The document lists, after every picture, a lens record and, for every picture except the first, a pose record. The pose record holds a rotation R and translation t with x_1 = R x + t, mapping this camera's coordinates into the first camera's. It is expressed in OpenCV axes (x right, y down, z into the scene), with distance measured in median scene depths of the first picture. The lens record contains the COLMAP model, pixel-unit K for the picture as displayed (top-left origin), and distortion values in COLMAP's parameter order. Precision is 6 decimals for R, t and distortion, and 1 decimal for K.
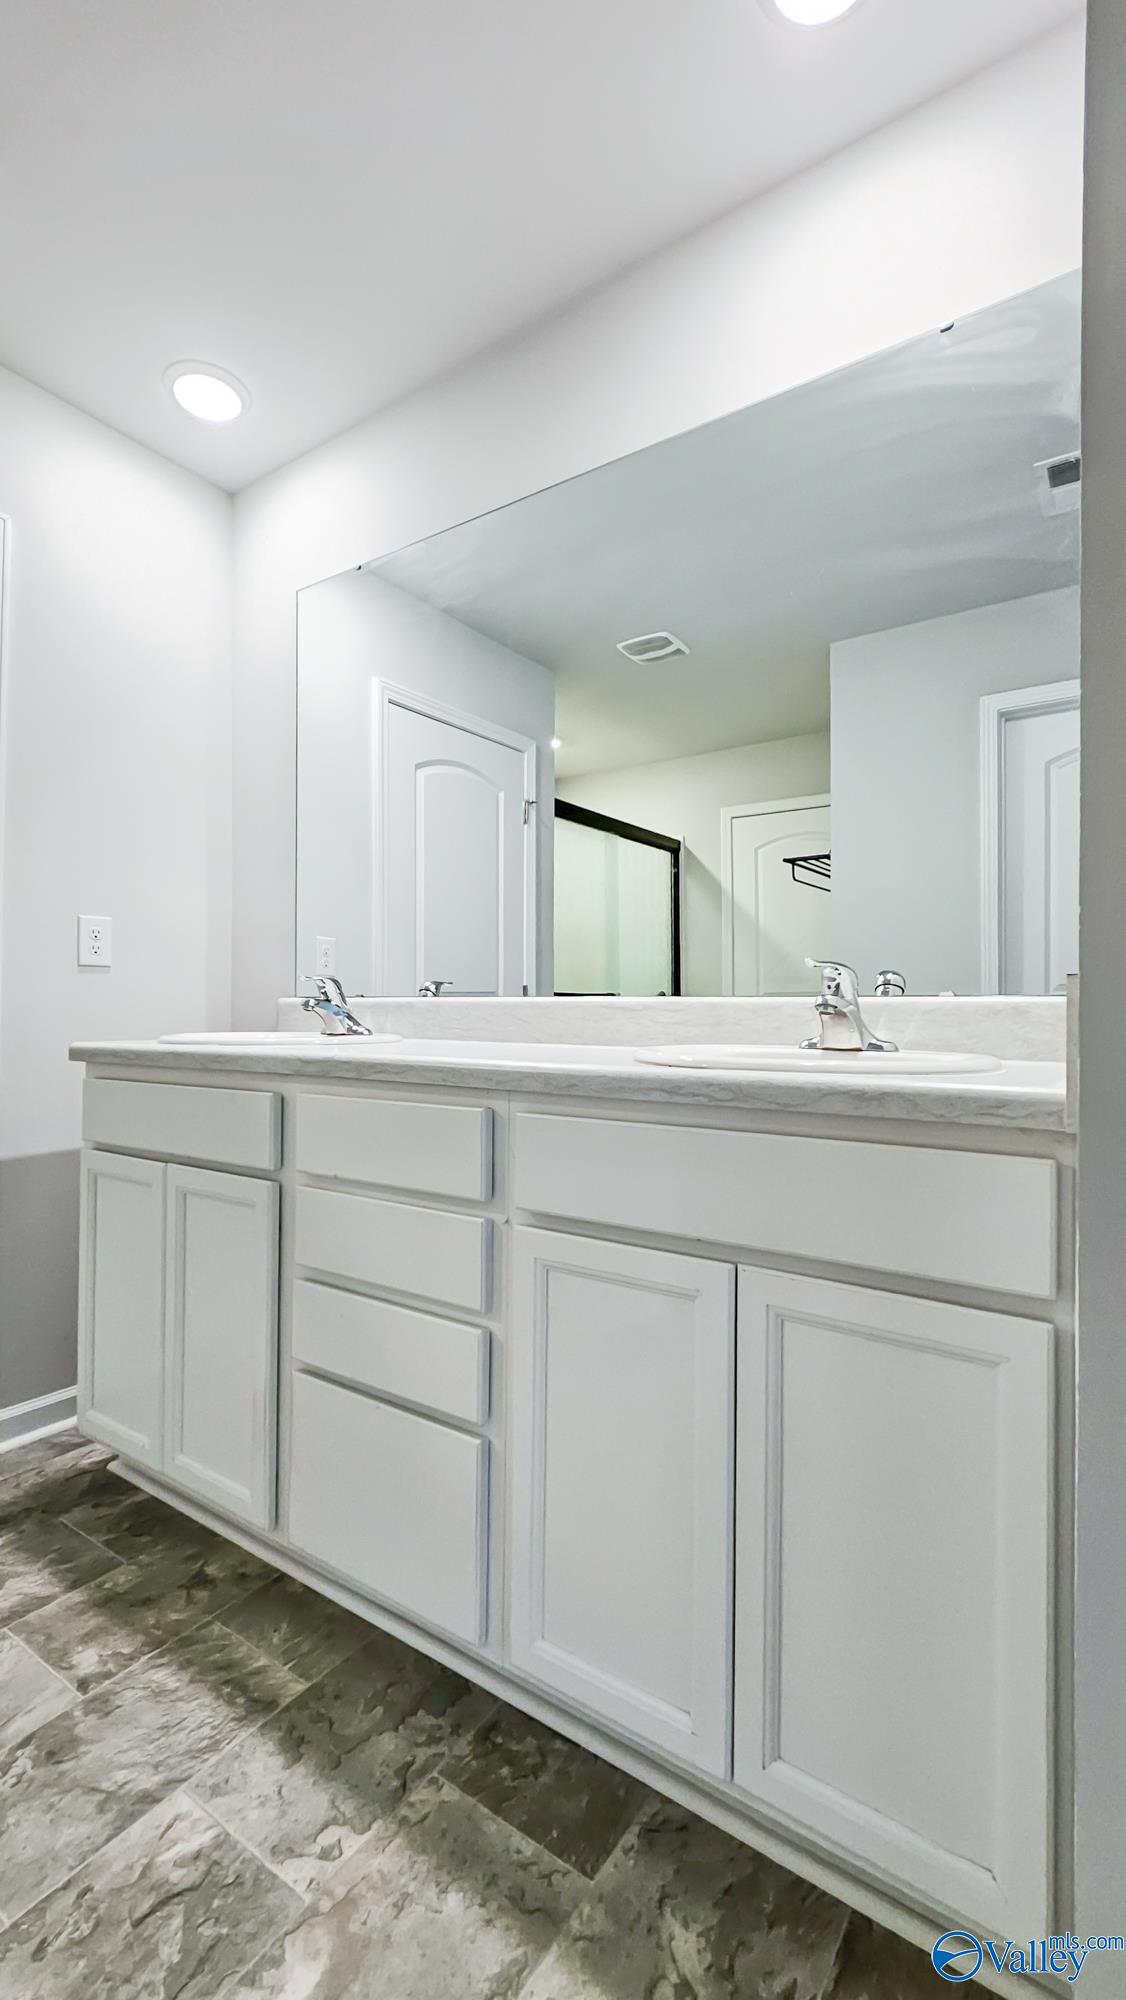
lens RADIAL K [[863.9, 0, 566.2], [0, 863.9, 1006.0], [0, 0, 1]] dist [0.005866, -0.001672]
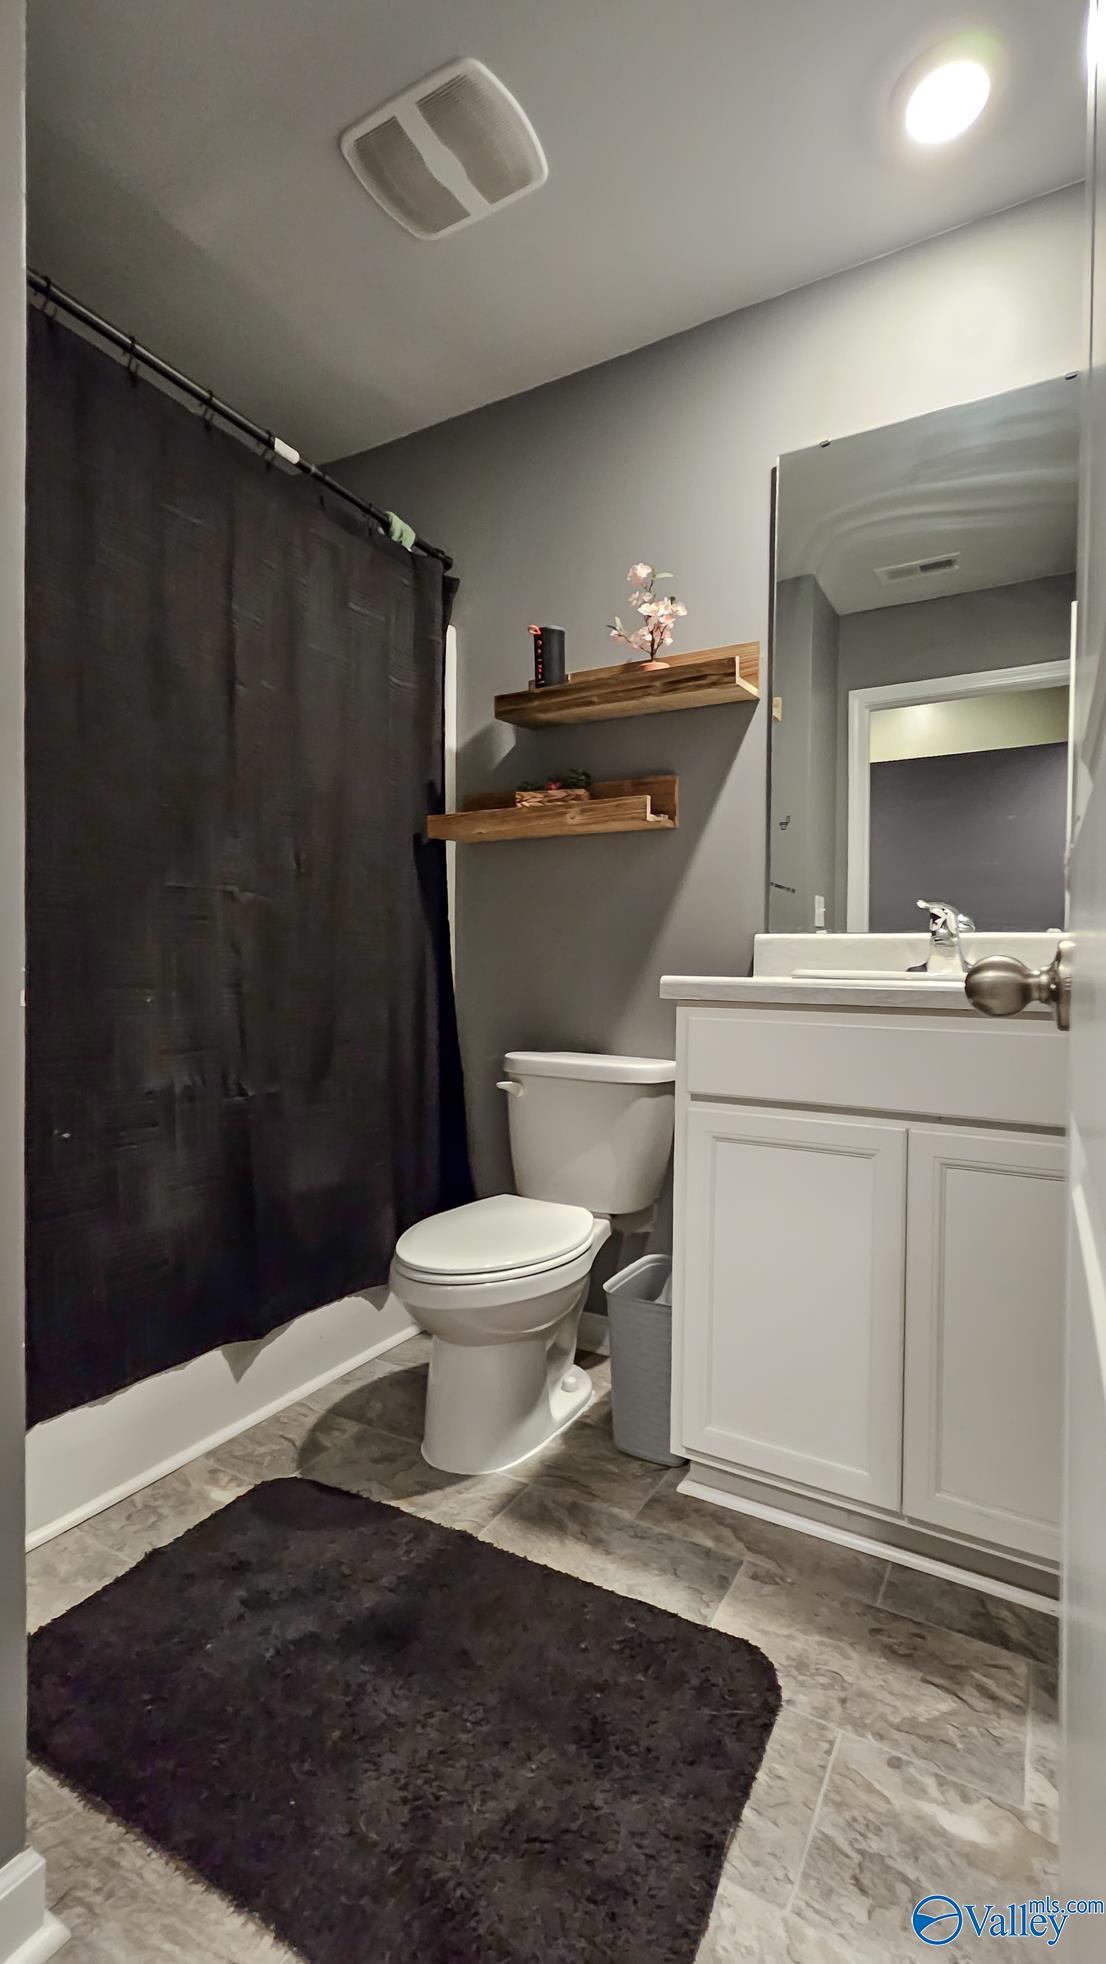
lens RADIAL K [[848.3, 0, 558.6], [0, 848.3, 979.4], [0, 0, 1]] dist [0.005866, -0.001672]
pose [[0.088015, 0.008486, -0.996083, 0.676090], [0.005696, 0.999943, 0.009022, 0.019631], [0.996103, -0.006468, 0.087962, 0.358894]]
